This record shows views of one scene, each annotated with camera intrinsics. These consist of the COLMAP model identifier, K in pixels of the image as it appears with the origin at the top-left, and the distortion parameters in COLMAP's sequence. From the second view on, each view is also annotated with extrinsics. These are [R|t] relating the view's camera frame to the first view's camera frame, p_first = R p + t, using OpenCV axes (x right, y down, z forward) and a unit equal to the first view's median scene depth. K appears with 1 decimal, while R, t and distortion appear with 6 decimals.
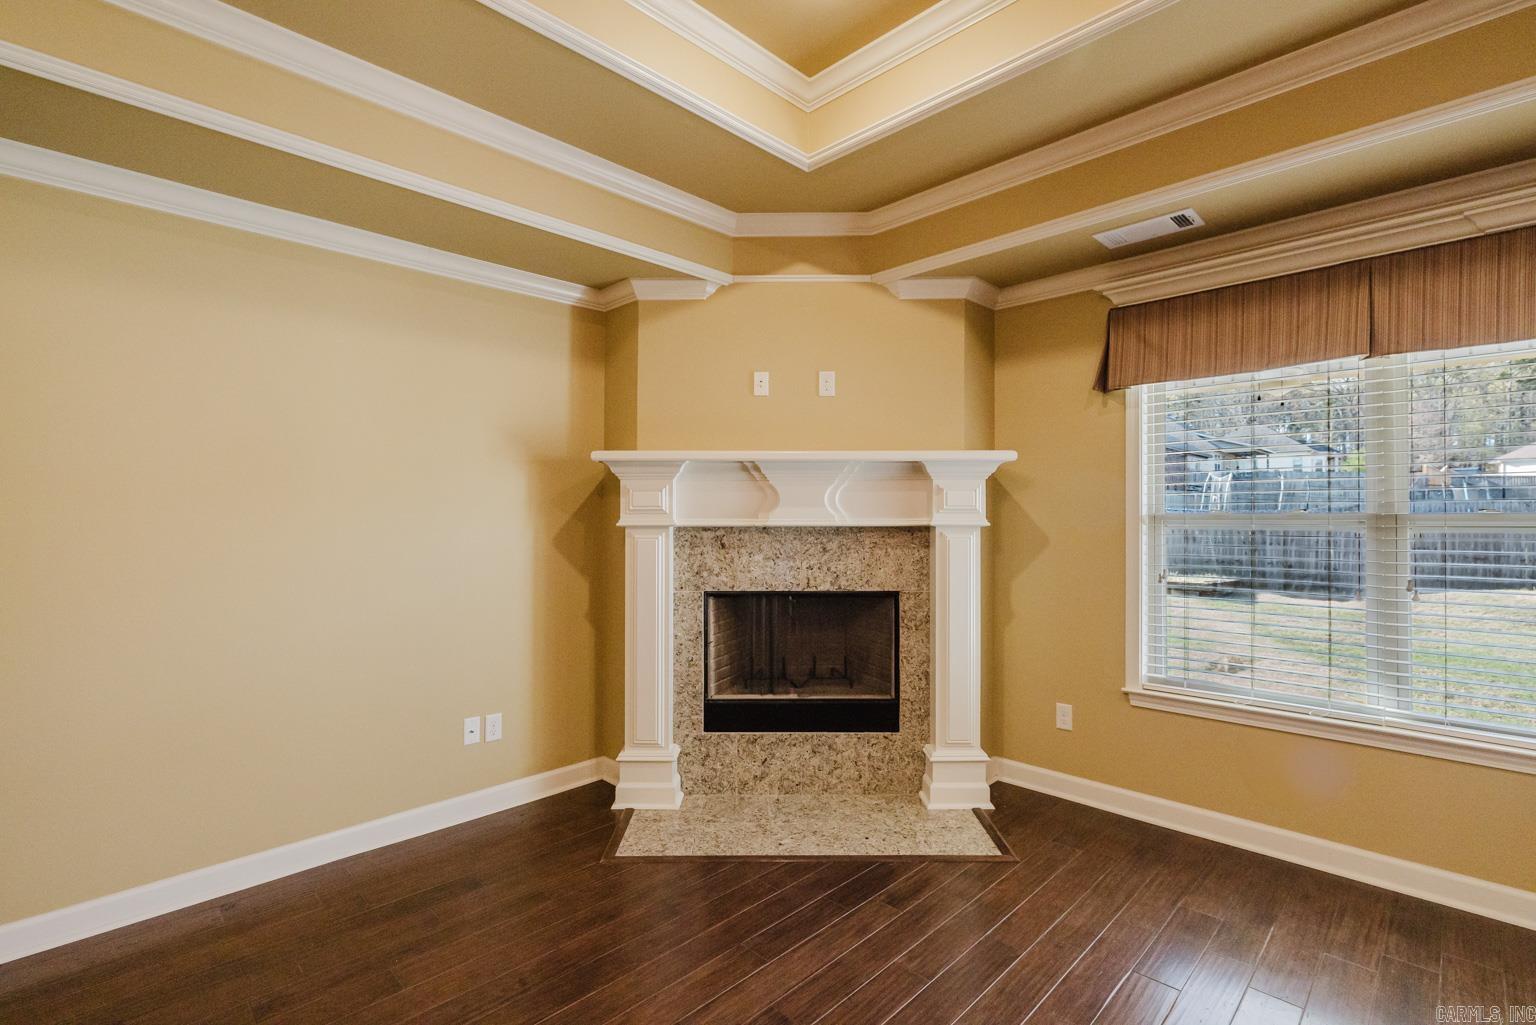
lens RADIAL K [[705.5, 0, 768.5], [0, 705.5, 512.9], [0, 0, 1]] dist [-0.002204, -0.000296]
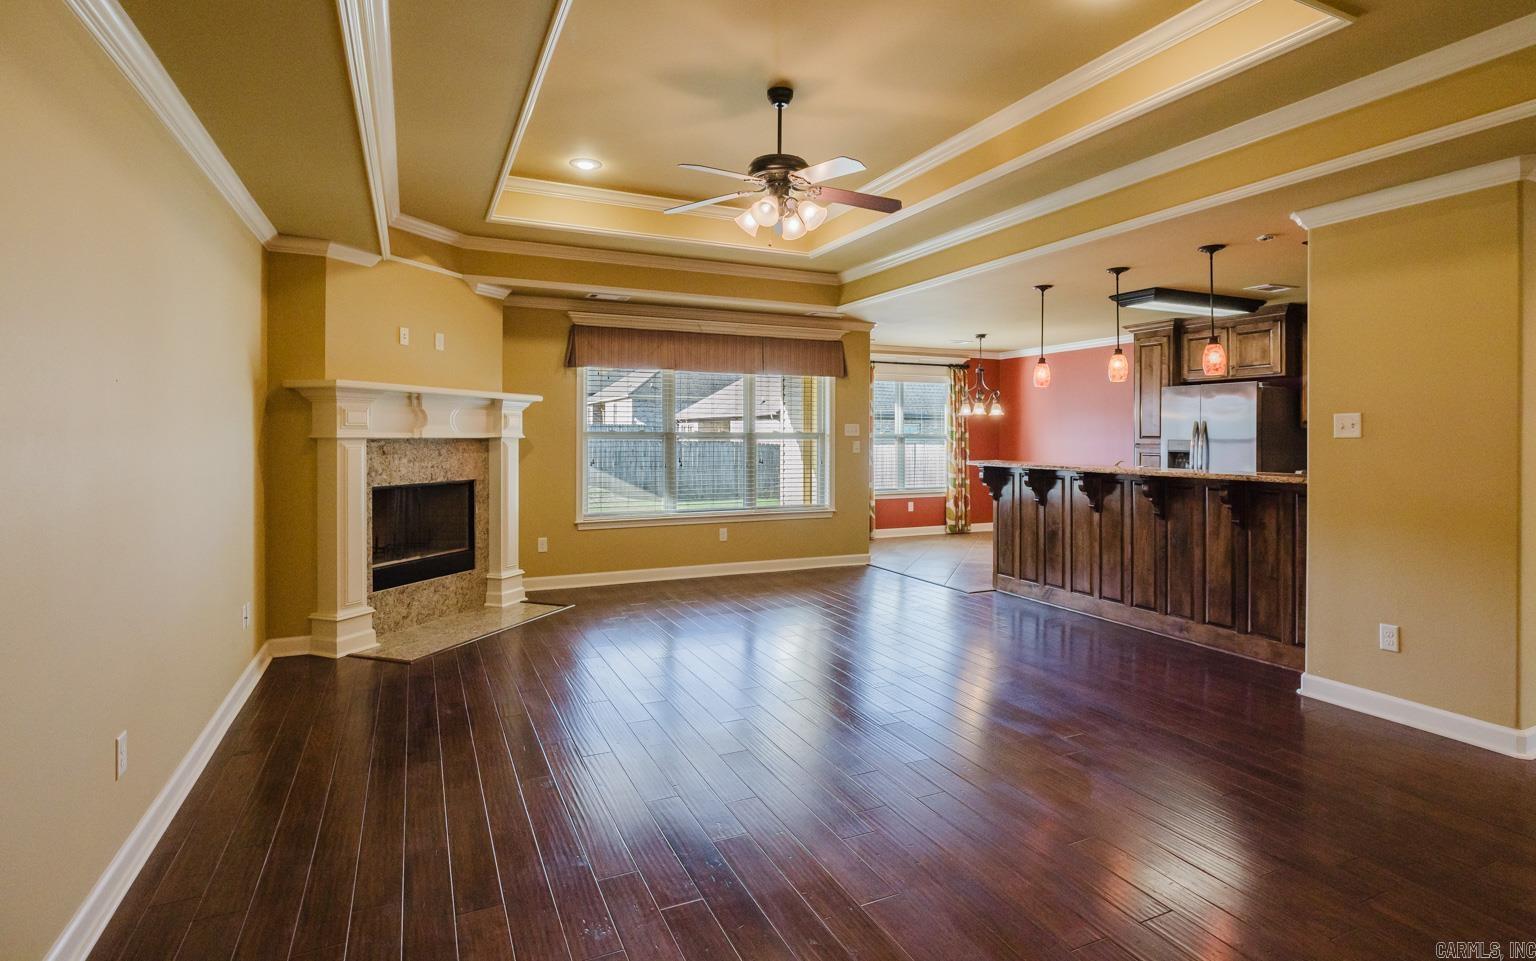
lens RADIAL K [[773.3, 0, 771.2], [0, 773.3, 425.1], [0, 0, 1]] dist [0.004022, 0.000424]
pose [[0.338055, 0.013911, 0.941023, -1.219050], [-0.008929, 0.999893, -0.011573, 0.003891], [-0.941084, -0.004490, 0.338143, -0.205007]]
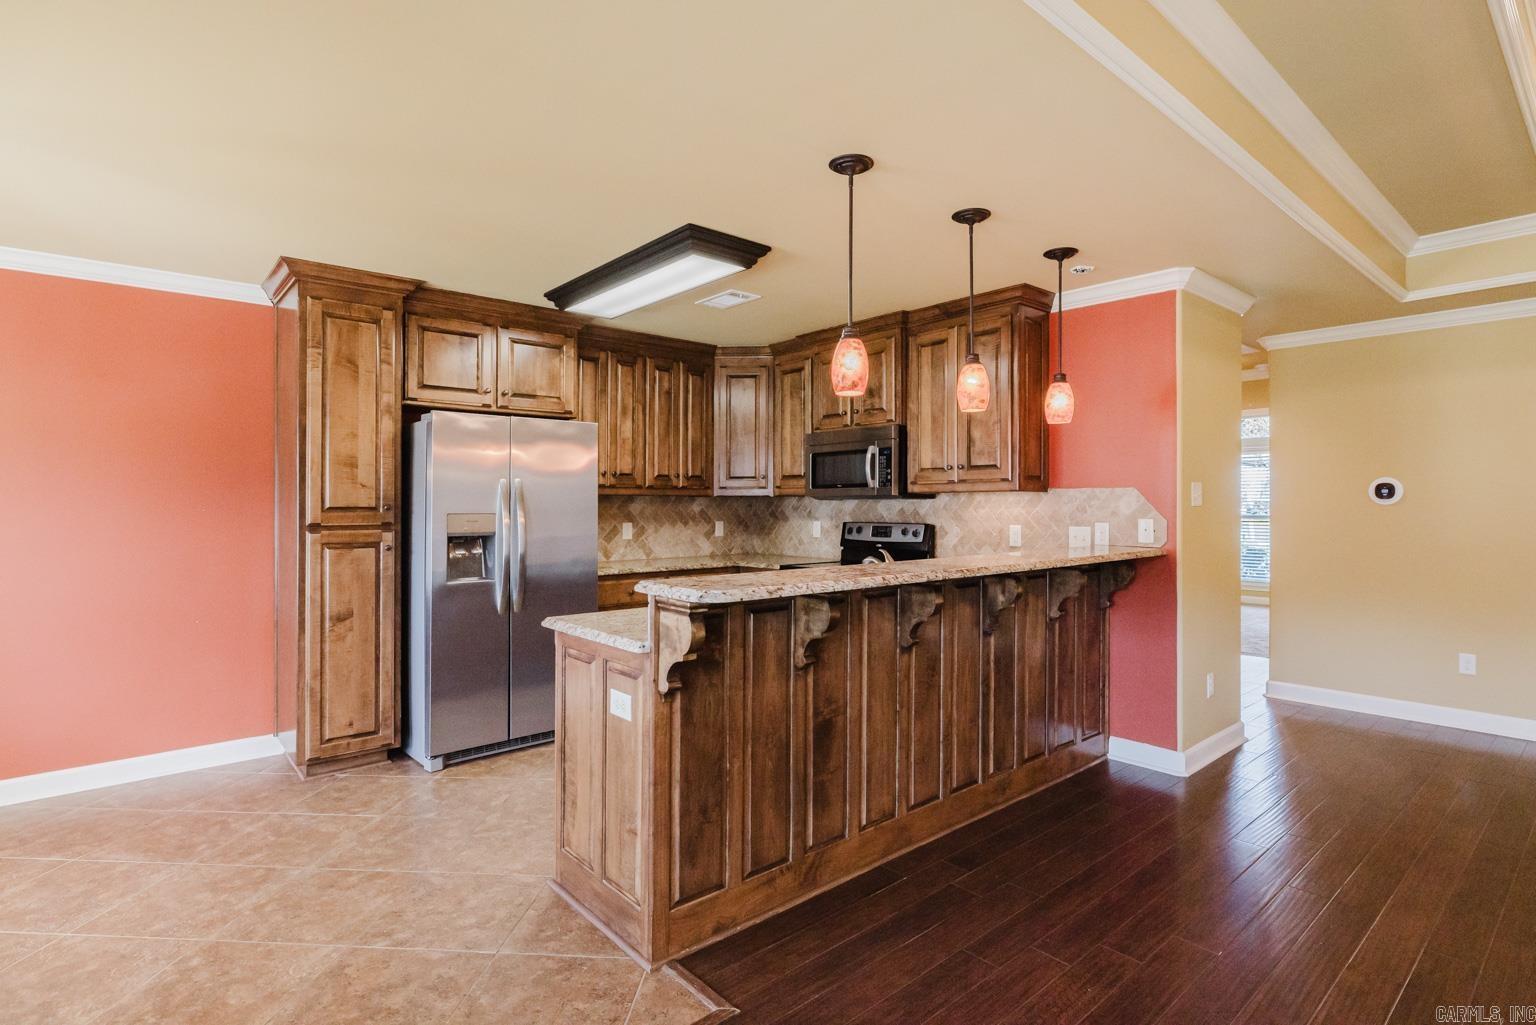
lens RADIAL K [[770.8, 0, 770.9], [0, 770.8, 492.3], [0, 0, 1]] dist [-0.008372, 0.001967]
pose [[-0.997924, 0.003889, 0.064279, 0.682971], [0.002622, 0.999801, -0.019779, 0.002700], [-0.064343, -0.019569, -0.997736, 0.576824]]
